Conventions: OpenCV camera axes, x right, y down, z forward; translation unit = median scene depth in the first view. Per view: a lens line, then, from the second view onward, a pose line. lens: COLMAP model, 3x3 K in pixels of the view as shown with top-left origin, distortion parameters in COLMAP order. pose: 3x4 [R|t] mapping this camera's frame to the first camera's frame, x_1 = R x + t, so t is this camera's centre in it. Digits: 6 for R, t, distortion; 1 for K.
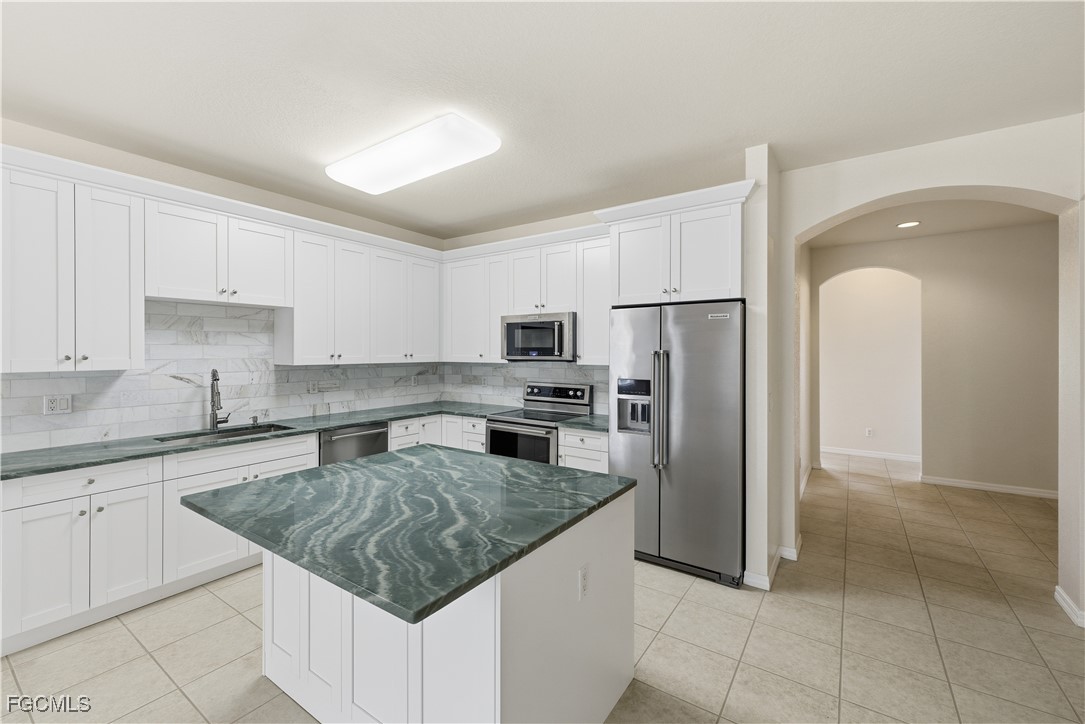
lens RADIAL K [[443.7, 0, 536.0], [0, 443.7, 350.8], [0, 0, 1]] dist [-0.002100, -0.000340]
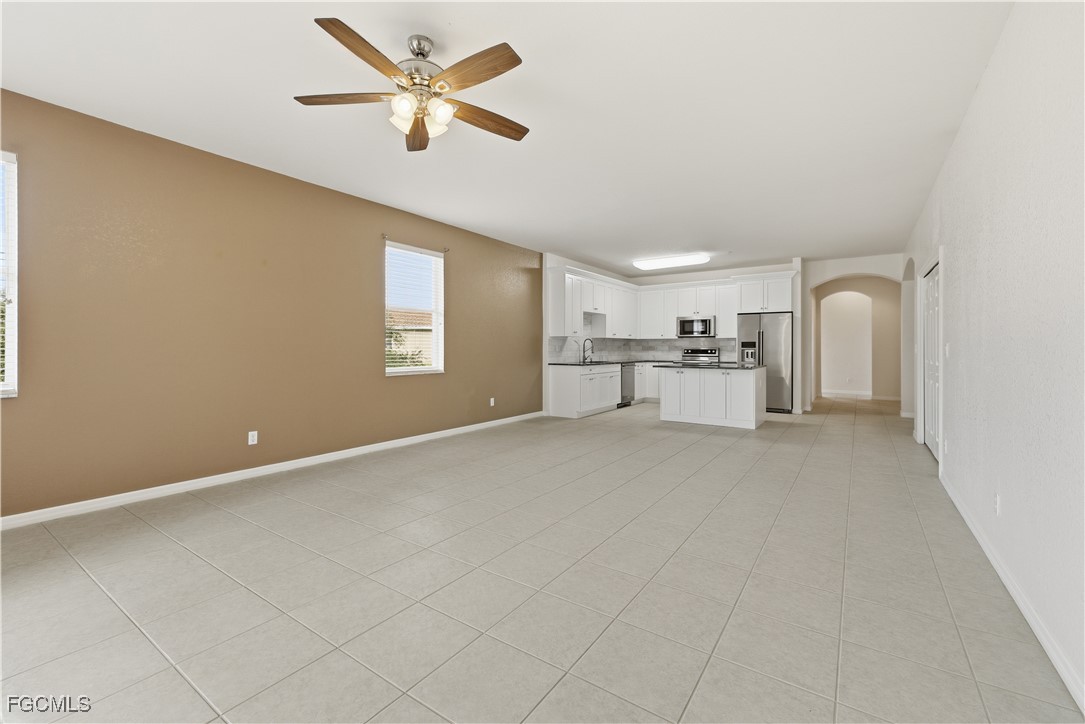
lens RADIAL K [[443.7, 0, 536.0], [0, 443.7, 350.8], [0, 0, 1]] dist [-0.002100, -0.000340]
pose [[0.999936, -0.000830, -0.011290, -0.984205], [0.000929, 0.999961, 0.008836, 0.090945], [0.011283, -0.008846, 0.999897, -1.601928]]
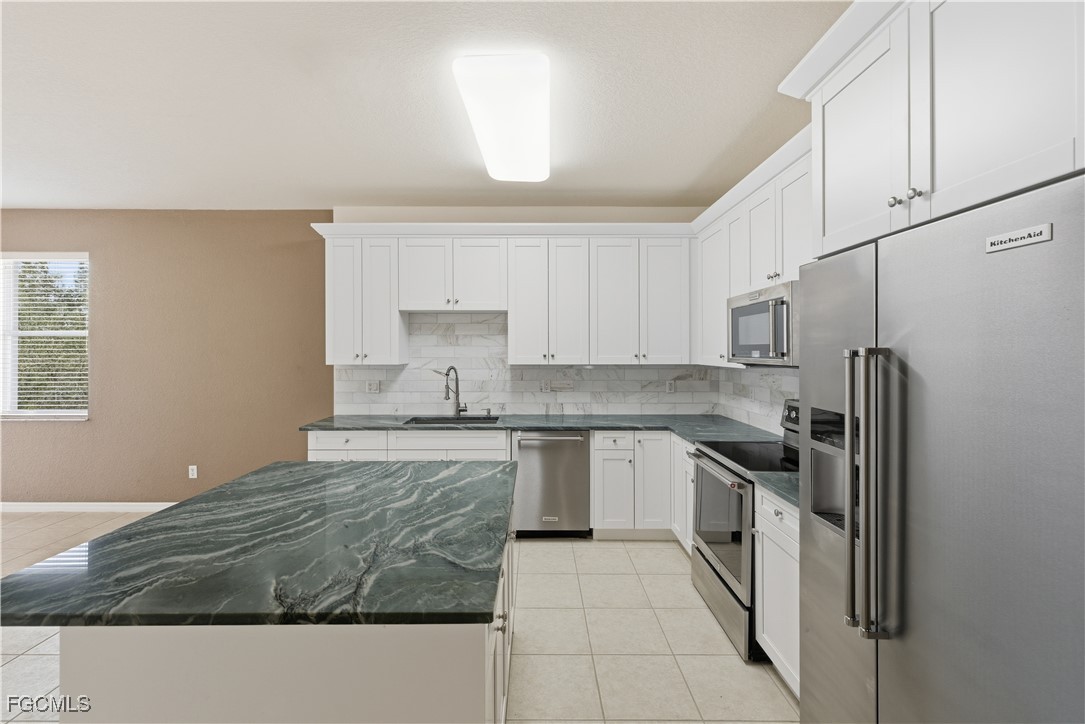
lens RADIAL K [[453.6, 0, 542.9], [0, 453.6, 350.7], [0, 0, 1]] dist [0.003691, -0.000276]
pose [[0.580284, -0.001714, -0.814412, 0.419676], [0.001688, 0.999998, -0.000902, 0.000974], [0.814412, -0.000851, 0.580286, 0.473131]]
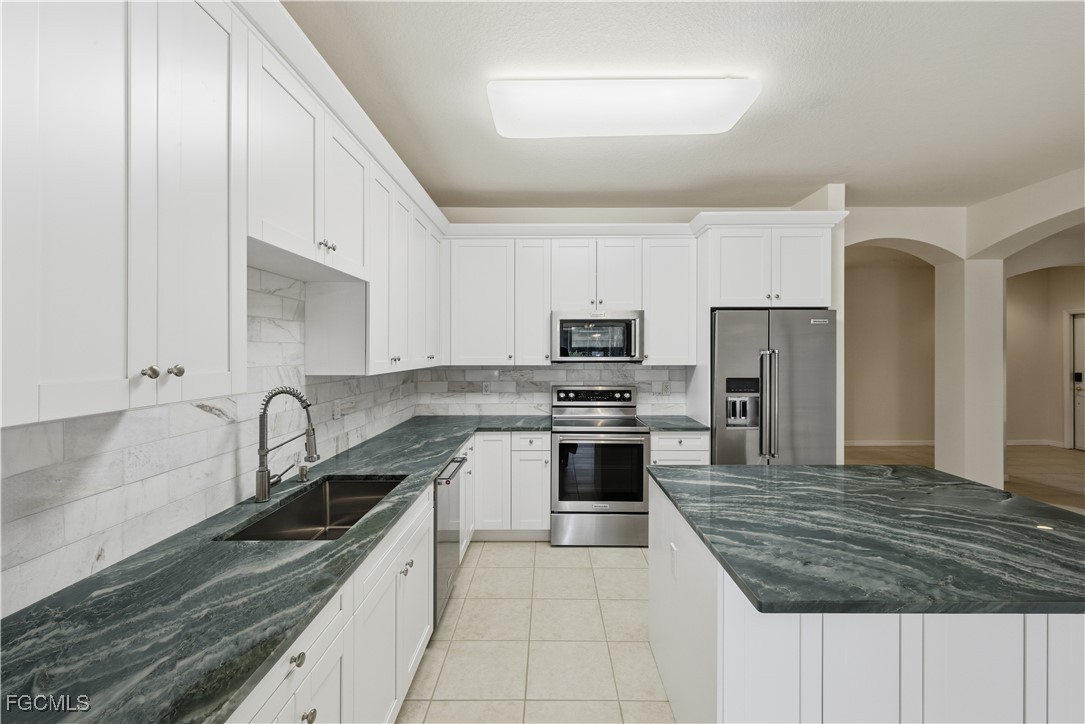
lens RADIAL K [[453.6, 0, 542.9], [0, 453.6, 350.7], [0, 0, 1]] dist [0.003691, -0.000276]
pose [[0.828274, -0.001448, 0.560322, -0.758615], [0.001351, 0.999999, 0.000588, -0.001796], [-0.560322, 0.000270, 0.828275, 0.363863]]
